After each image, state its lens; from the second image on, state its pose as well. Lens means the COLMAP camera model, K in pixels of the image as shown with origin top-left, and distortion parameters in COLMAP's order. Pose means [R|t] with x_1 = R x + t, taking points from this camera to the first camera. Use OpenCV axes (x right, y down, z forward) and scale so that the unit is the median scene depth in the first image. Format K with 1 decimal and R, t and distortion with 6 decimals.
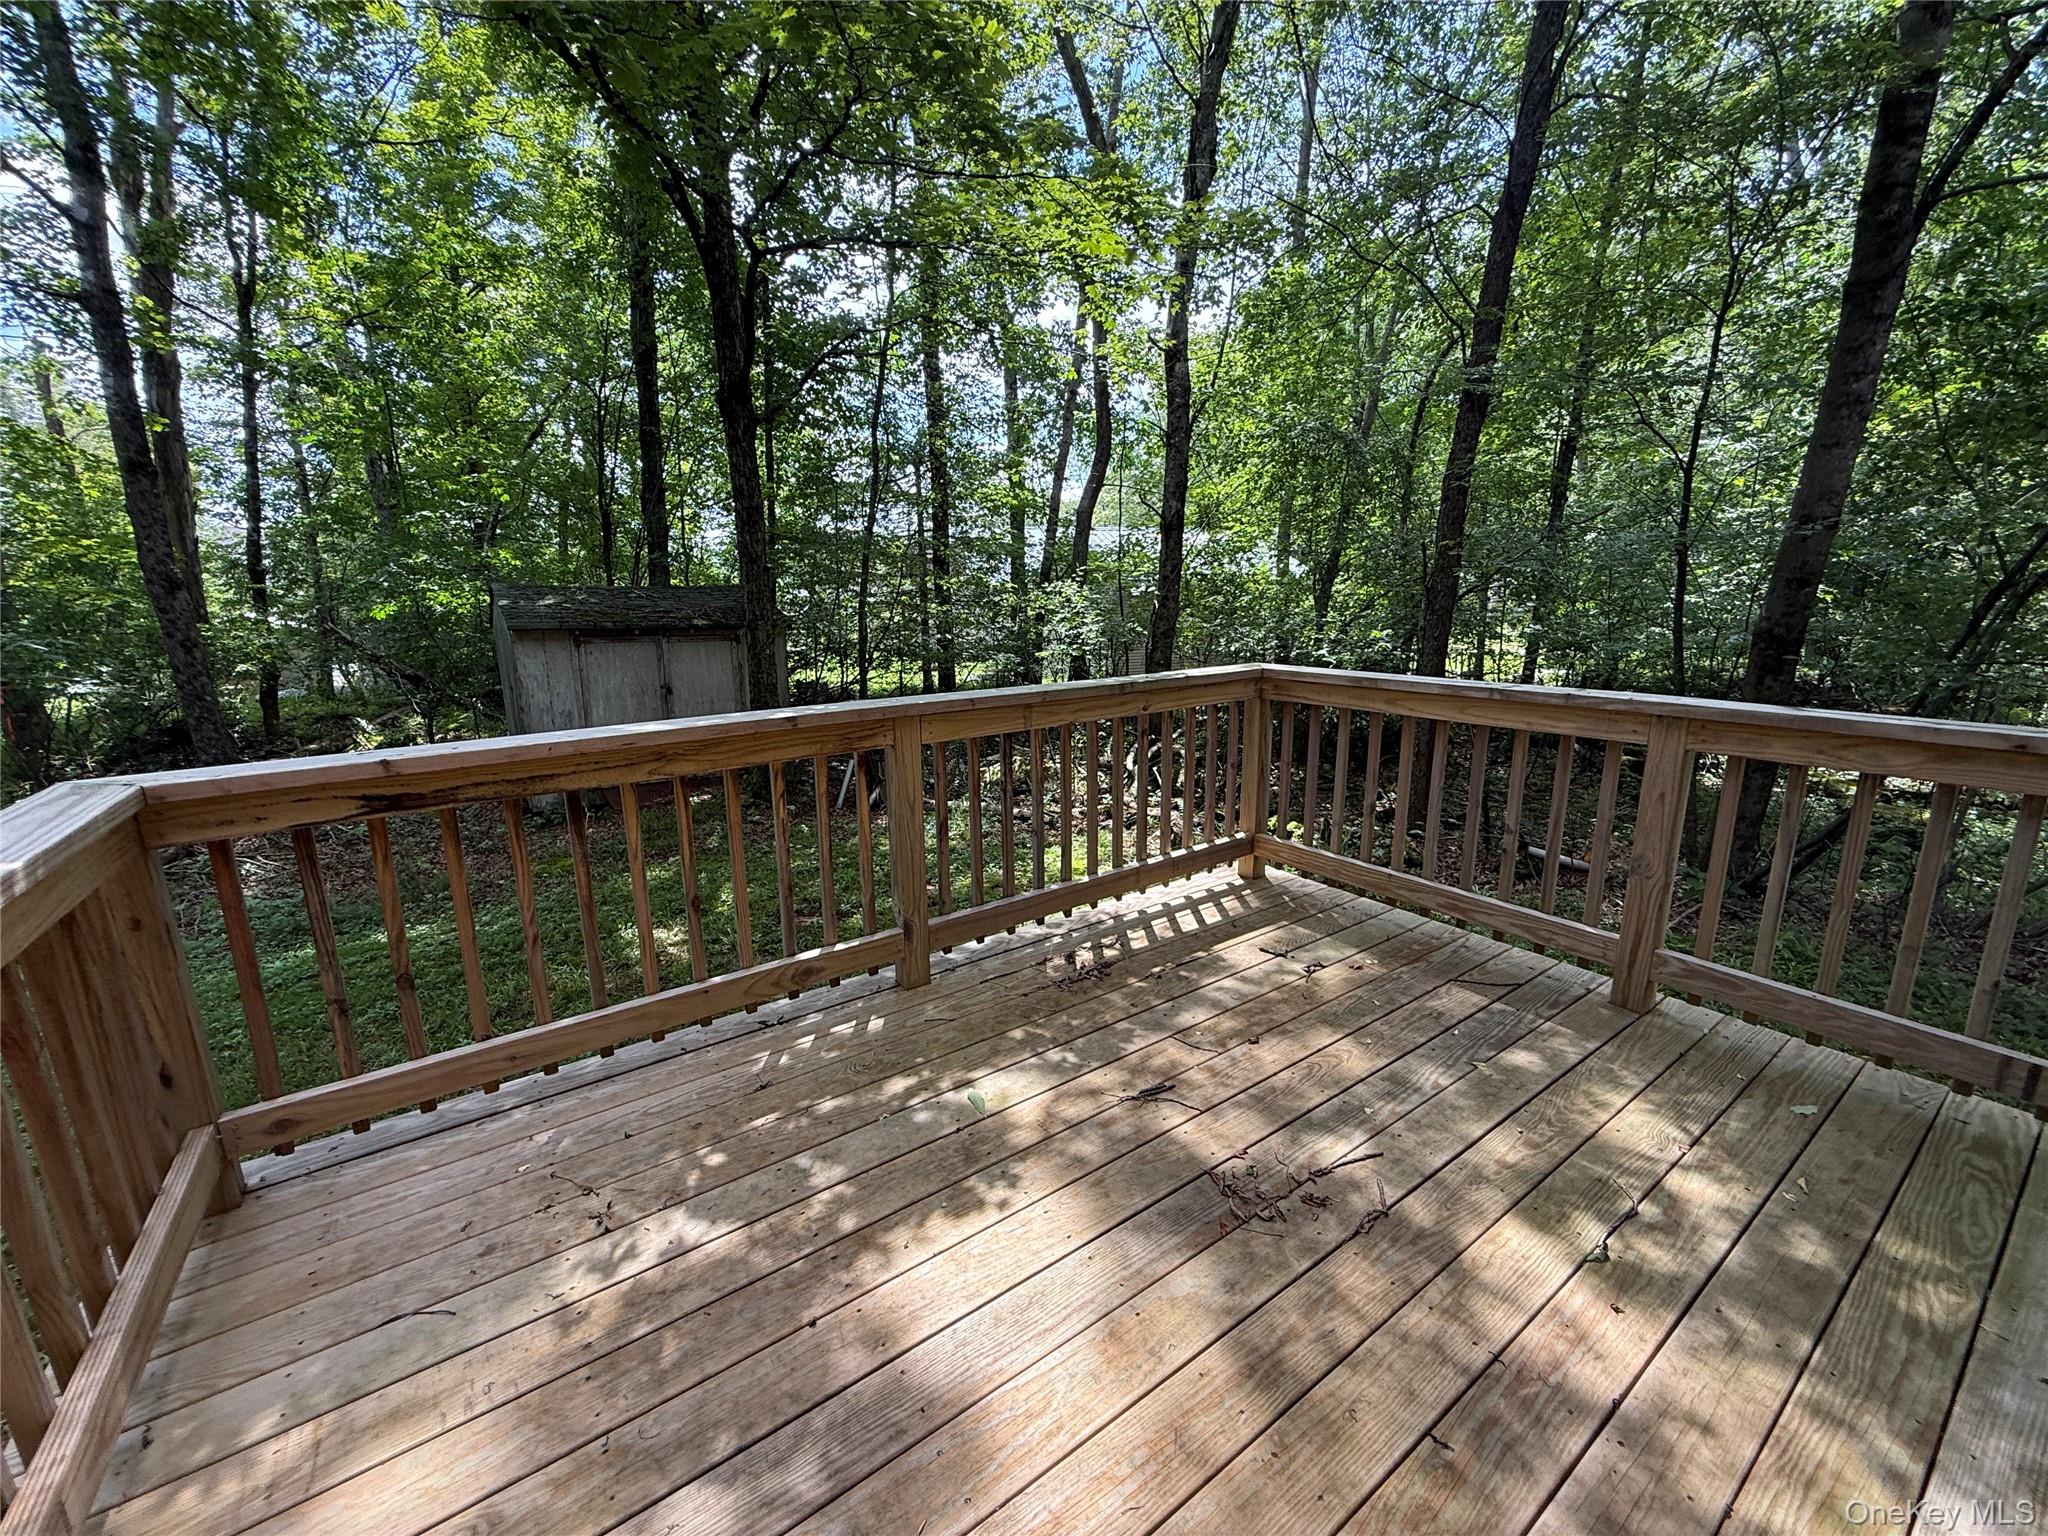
lens RADIAL K [[816.5, 0, 1021.6], [0, 816.5, 777.3], [0, 0, 1]] dist [-0.001230, 0.000114]
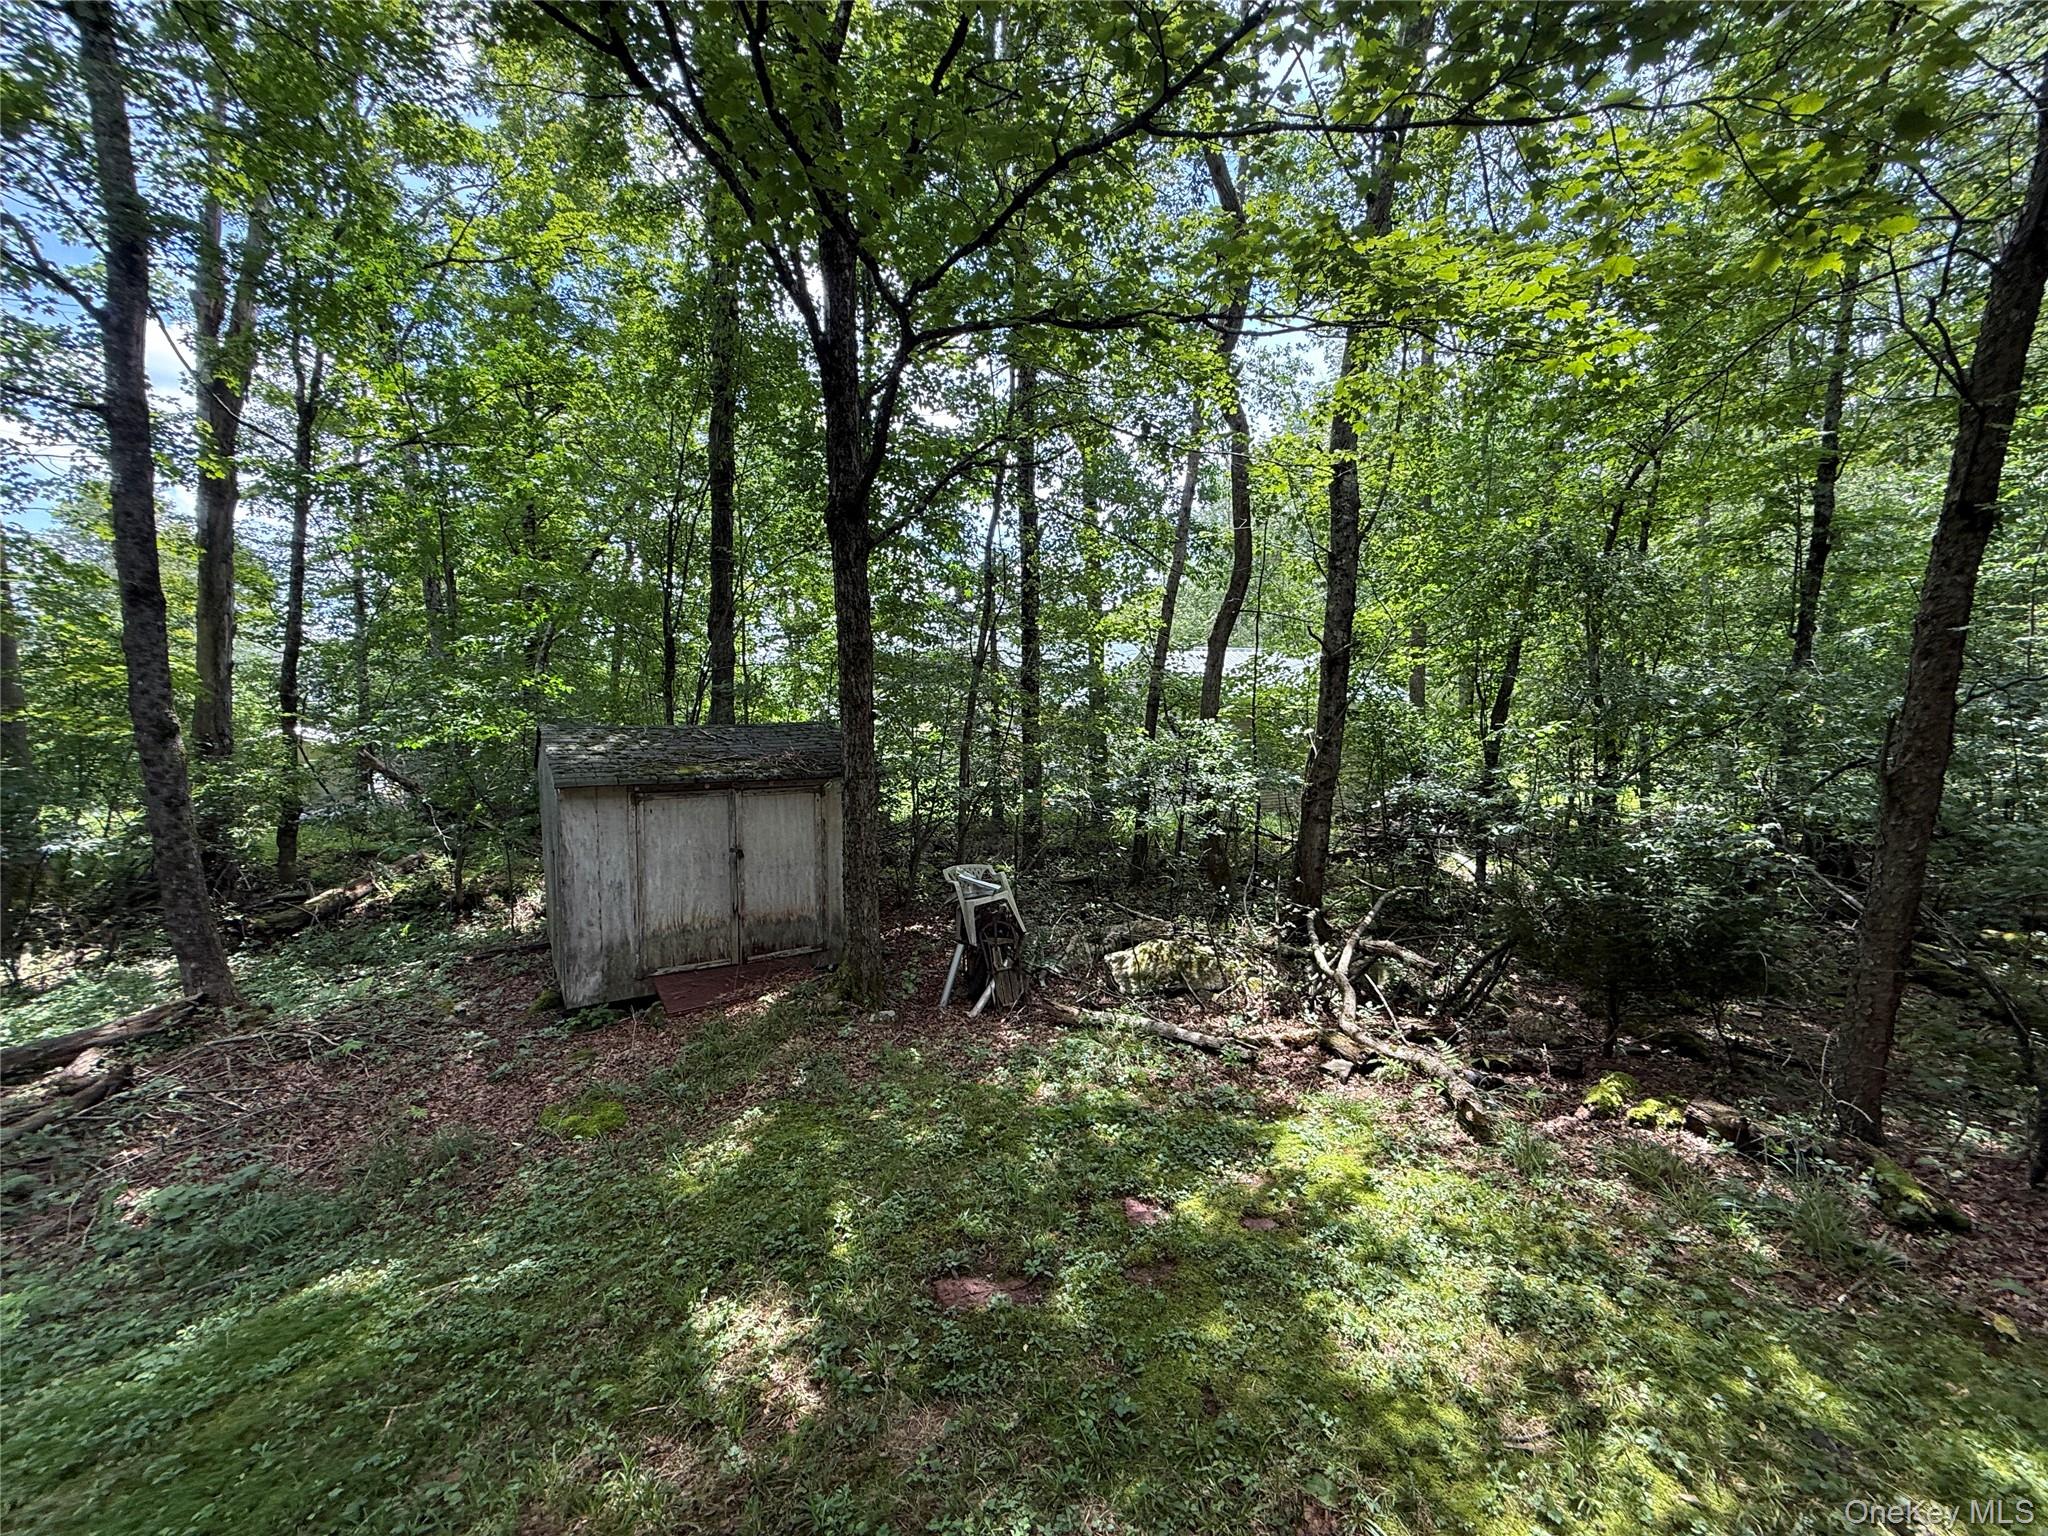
lens RADIAL K [[816.5, 0, 1038.1], [0, 816.5, 780.3], [0, 0, 1]] dist [-0.001230, 0.000114]
pose [[0.999808, 0.002401, -0.019427, -0.085147], [-0.004754, 0.992520, -0.121987, -0.060900], [0.018988, 0.122056, 0.992342, 0.131749]]
